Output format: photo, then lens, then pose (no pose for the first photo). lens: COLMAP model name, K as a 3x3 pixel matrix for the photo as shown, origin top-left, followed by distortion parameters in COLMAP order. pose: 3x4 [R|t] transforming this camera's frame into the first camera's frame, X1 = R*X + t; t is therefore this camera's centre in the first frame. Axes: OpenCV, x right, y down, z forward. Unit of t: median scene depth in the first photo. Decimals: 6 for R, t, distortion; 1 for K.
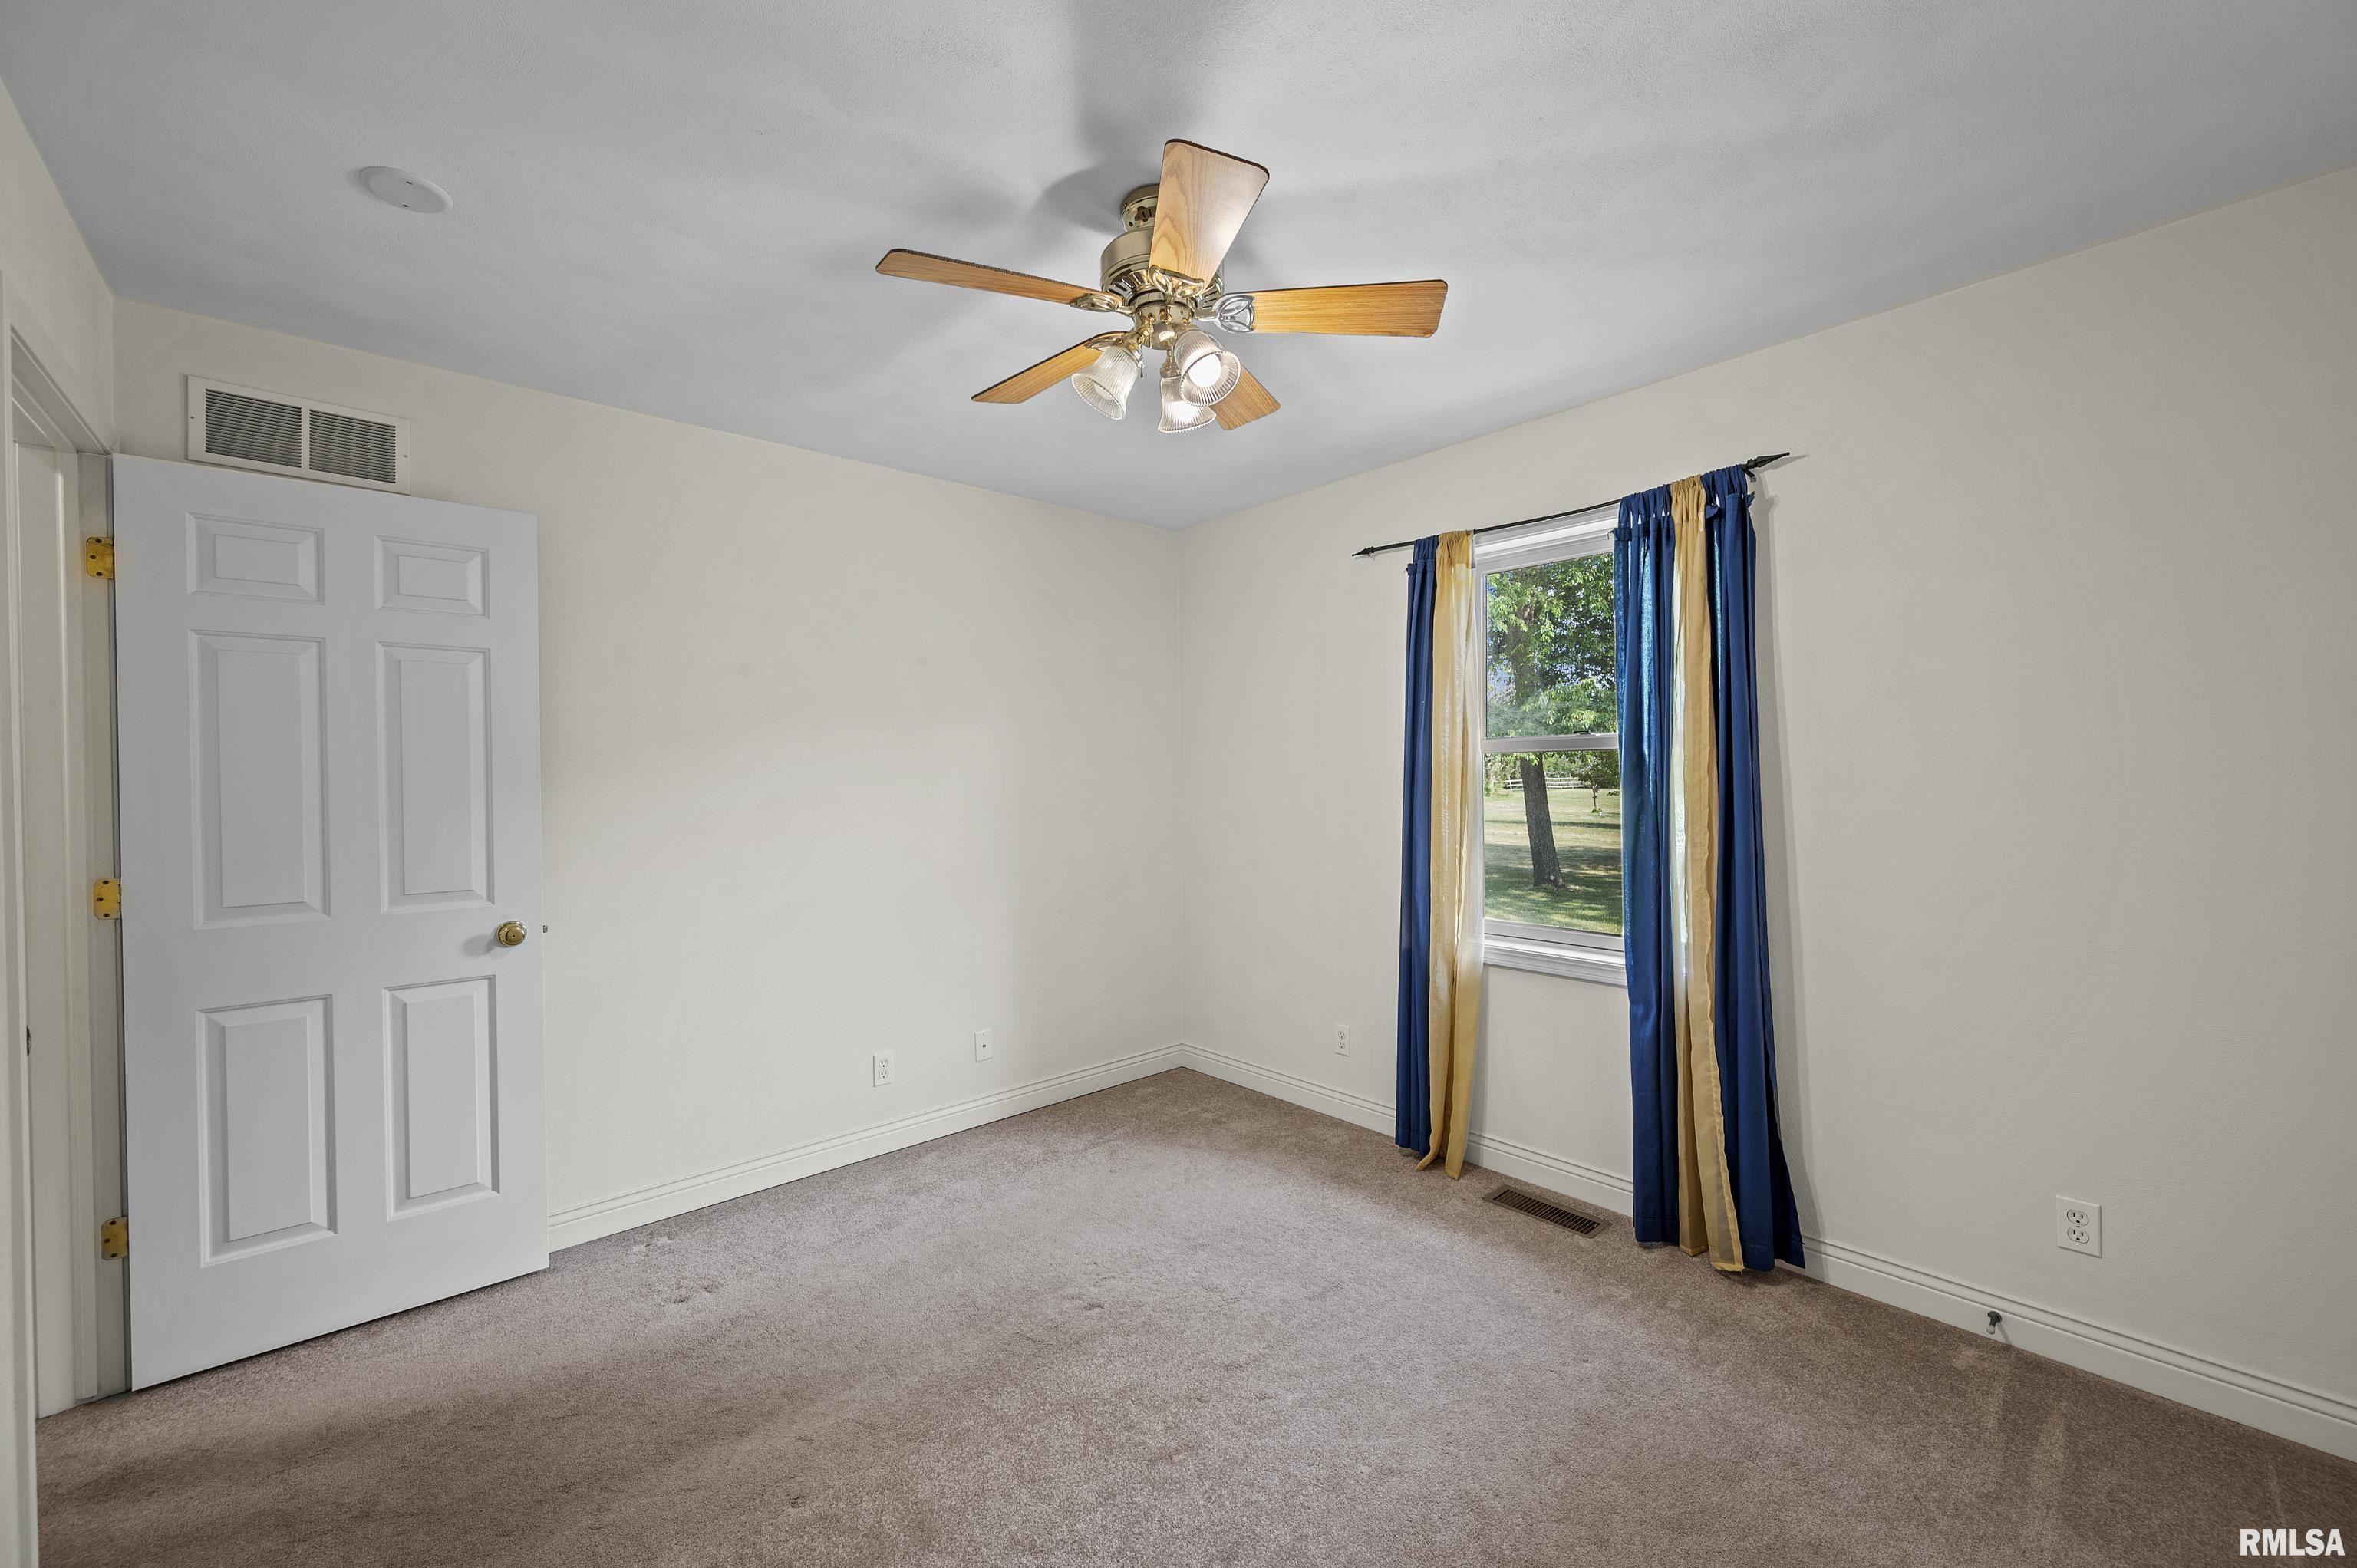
lens RADIAL K [[925.4, 0, 1182.4], [0, 925.4, 774.9], [0, 0, 1]] dist [0.001003, 0.000022]
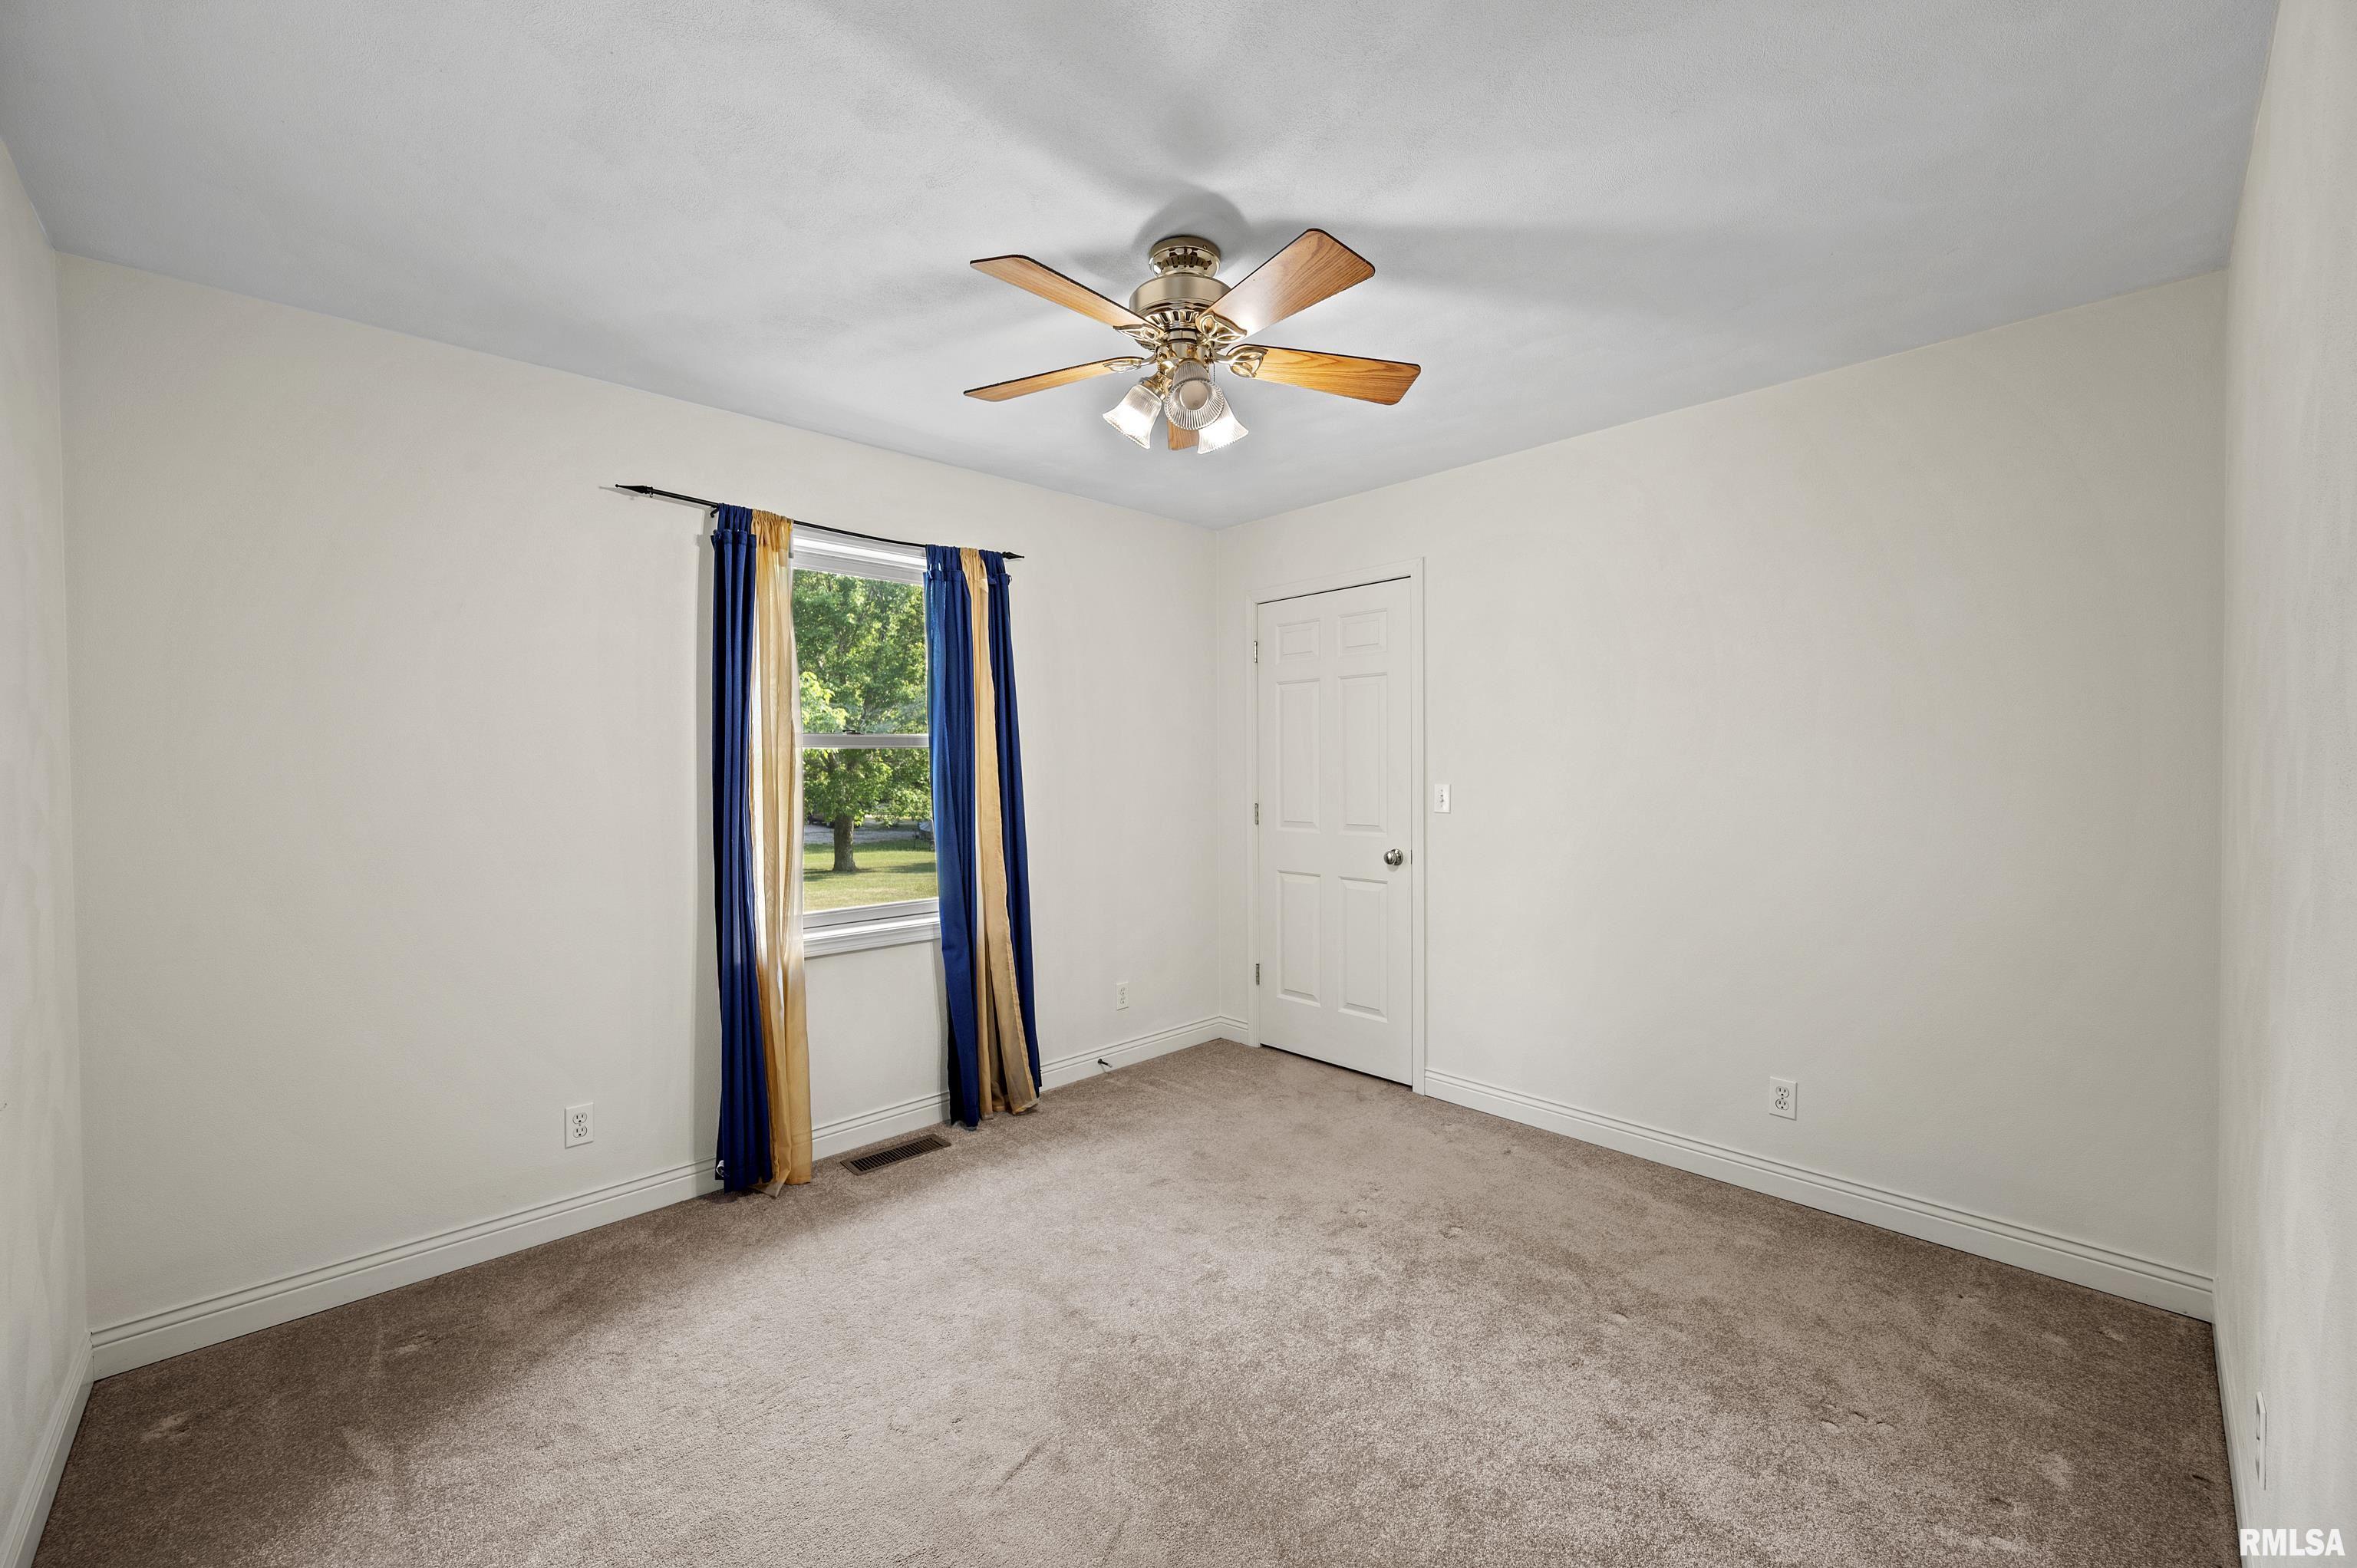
lens RADIAL K [[925.4, 0, 1182.5], [0, 925.4, 778.9], [0, 0, 1]] dist [0.001003, 0.000022]
pose [[-0.035203, -0.000054, 0.999380, -0.764001], [0.008422, 0.999964, 0.000351, 0.014650], [-0.999345, 0.008430, -0.035201, 0.698273]]
